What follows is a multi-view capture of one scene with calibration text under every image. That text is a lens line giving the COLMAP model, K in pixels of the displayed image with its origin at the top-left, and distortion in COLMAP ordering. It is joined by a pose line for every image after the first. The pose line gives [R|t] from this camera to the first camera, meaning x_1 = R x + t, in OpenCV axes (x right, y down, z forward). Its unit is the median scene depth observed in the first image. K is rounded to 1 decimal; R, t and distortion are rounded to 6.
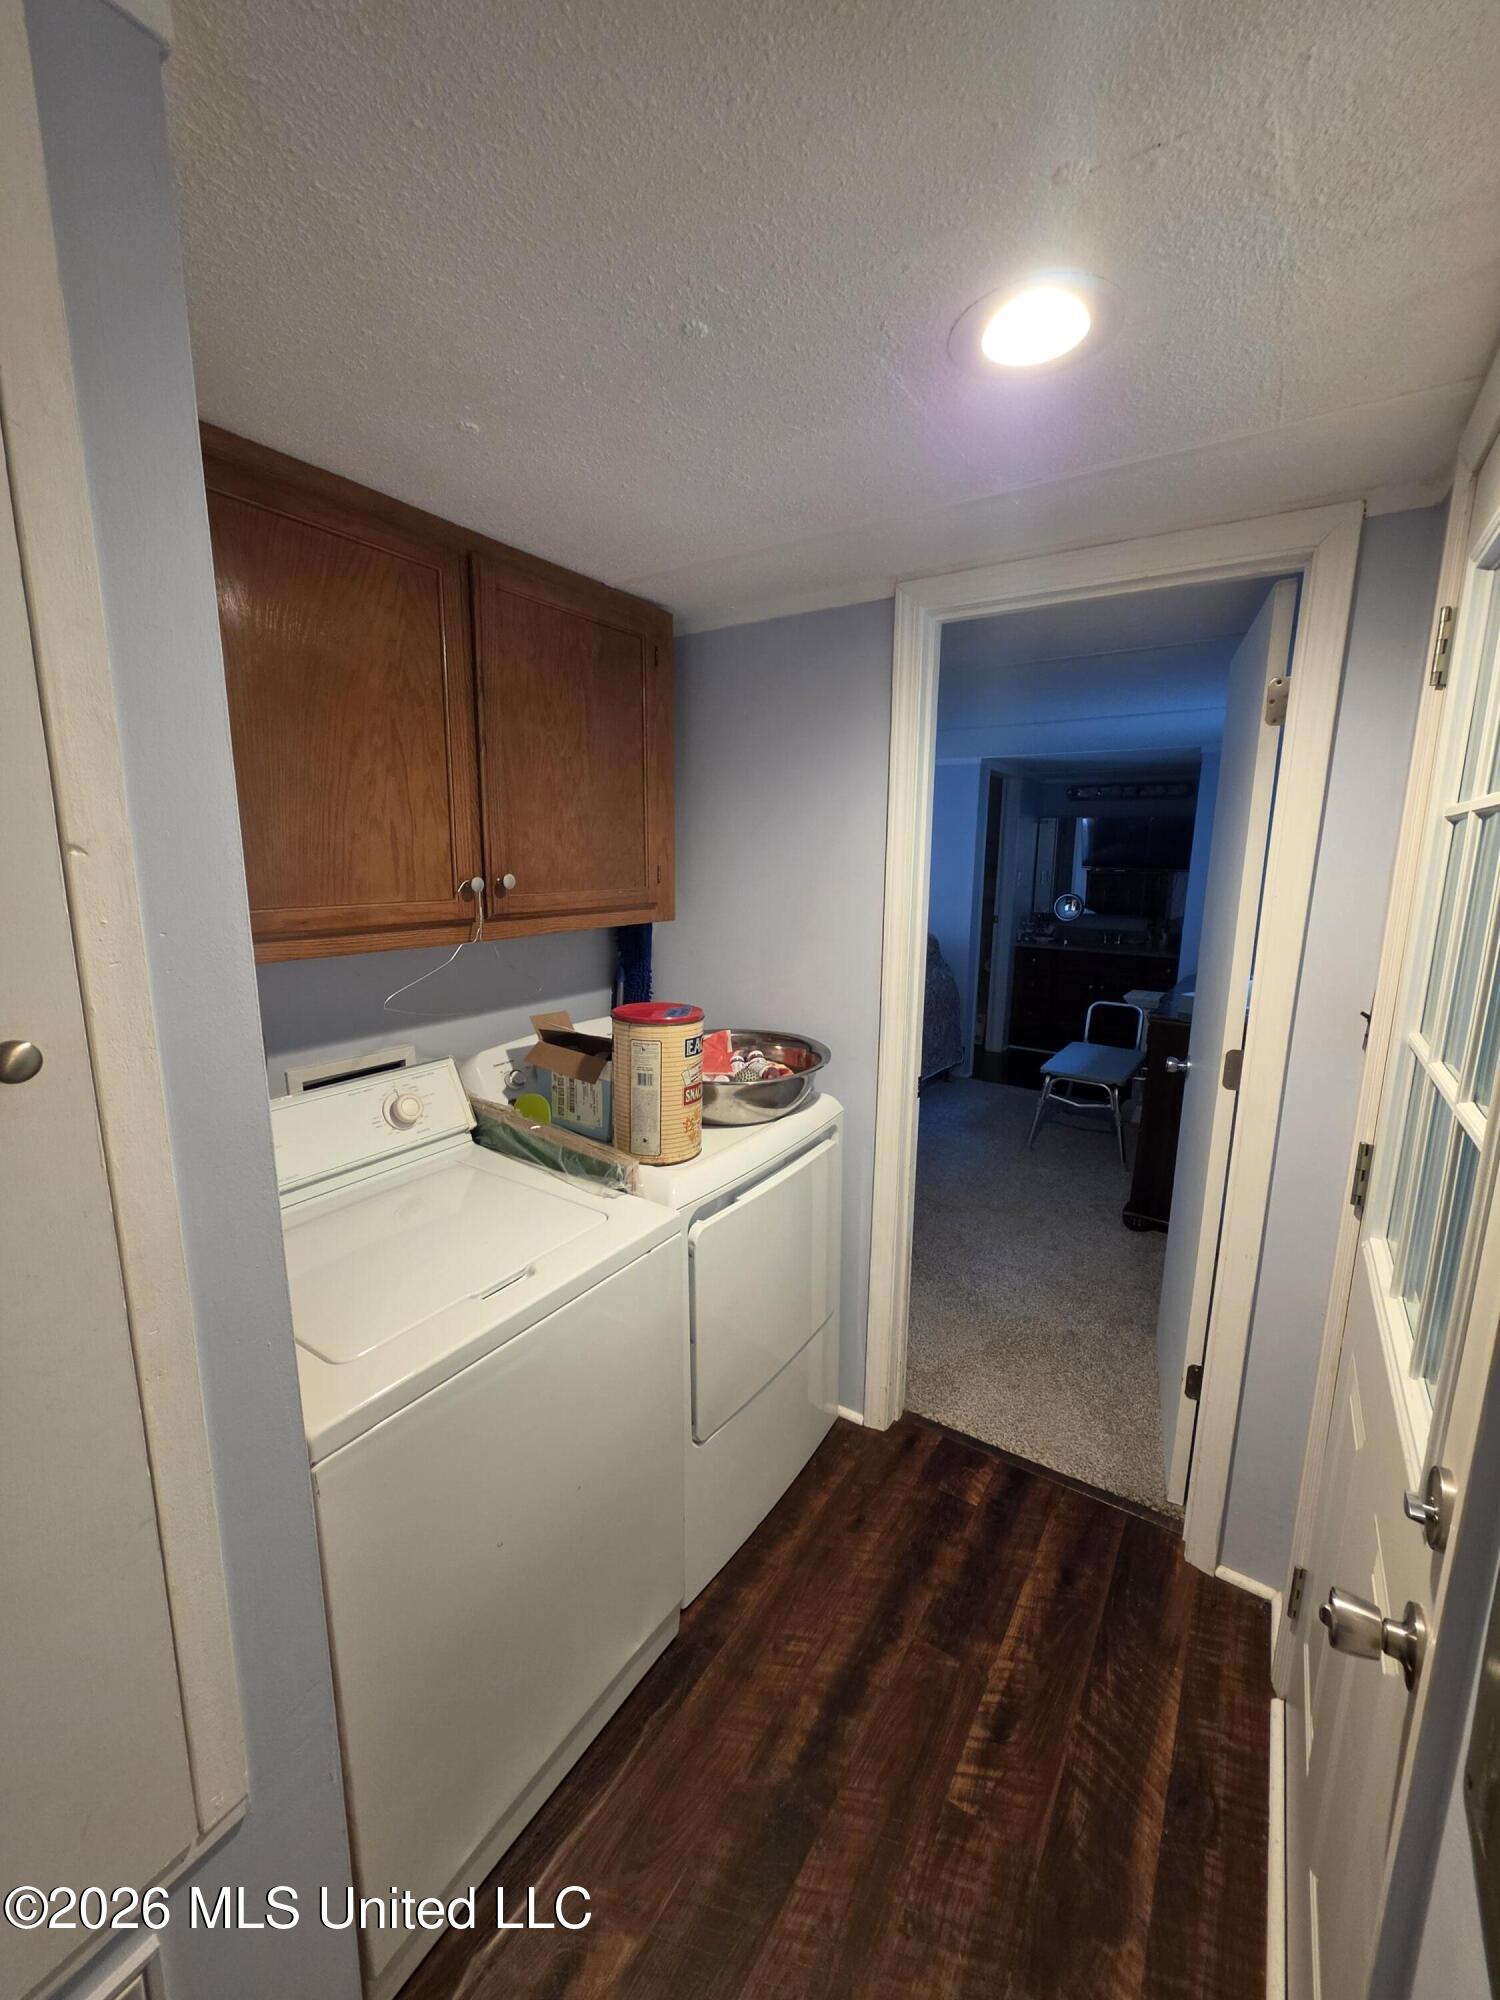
lens RADIAL K [[794.2, 0, 748.0], [0, 794.2, 1006.2], [0, 0, 1]] dist [0.000878, 0.000489]
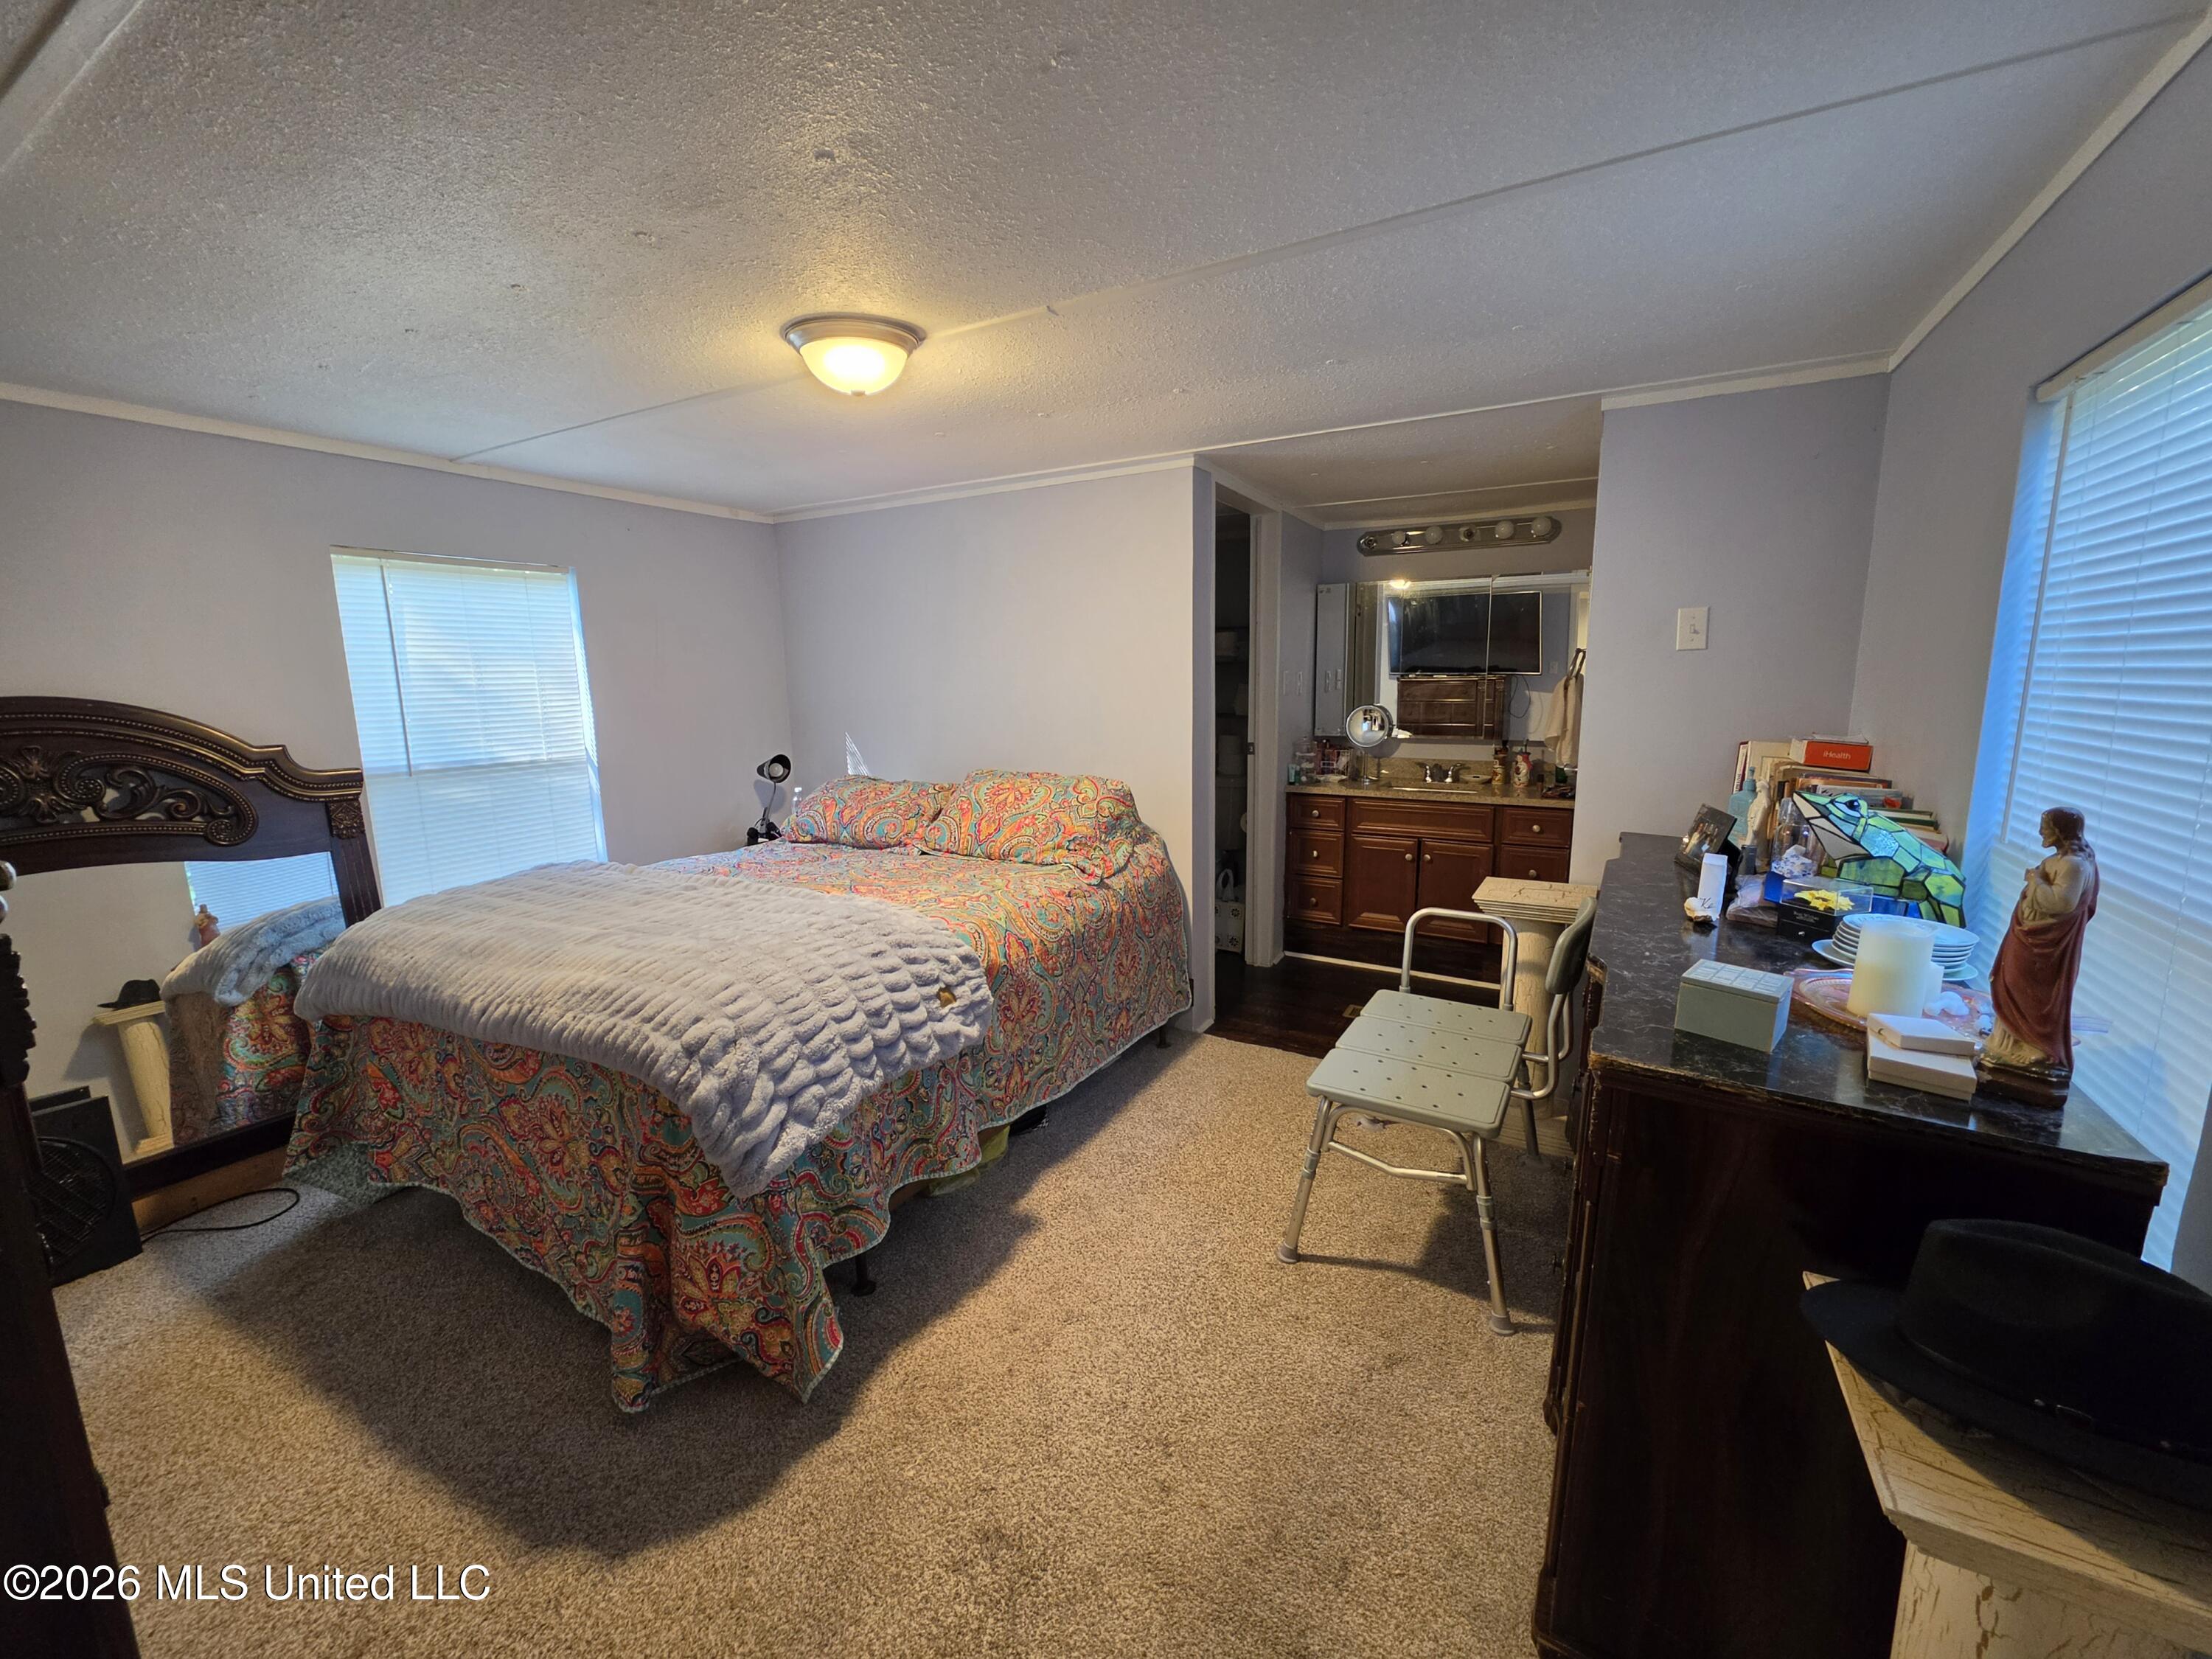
lens RADIAL K [[878.4, 0, 1103.6], [0, 878.4, 817.2], [0, 0, 1]] dist [0.000878, 0.000489]
pose [[0.996755, -0.034375, 0.072786, 0.146631], [0.036788, 0.998808, -0.032074, -0.039841], [-0.071597, 0.034648, 0.996832, 0.336419]]
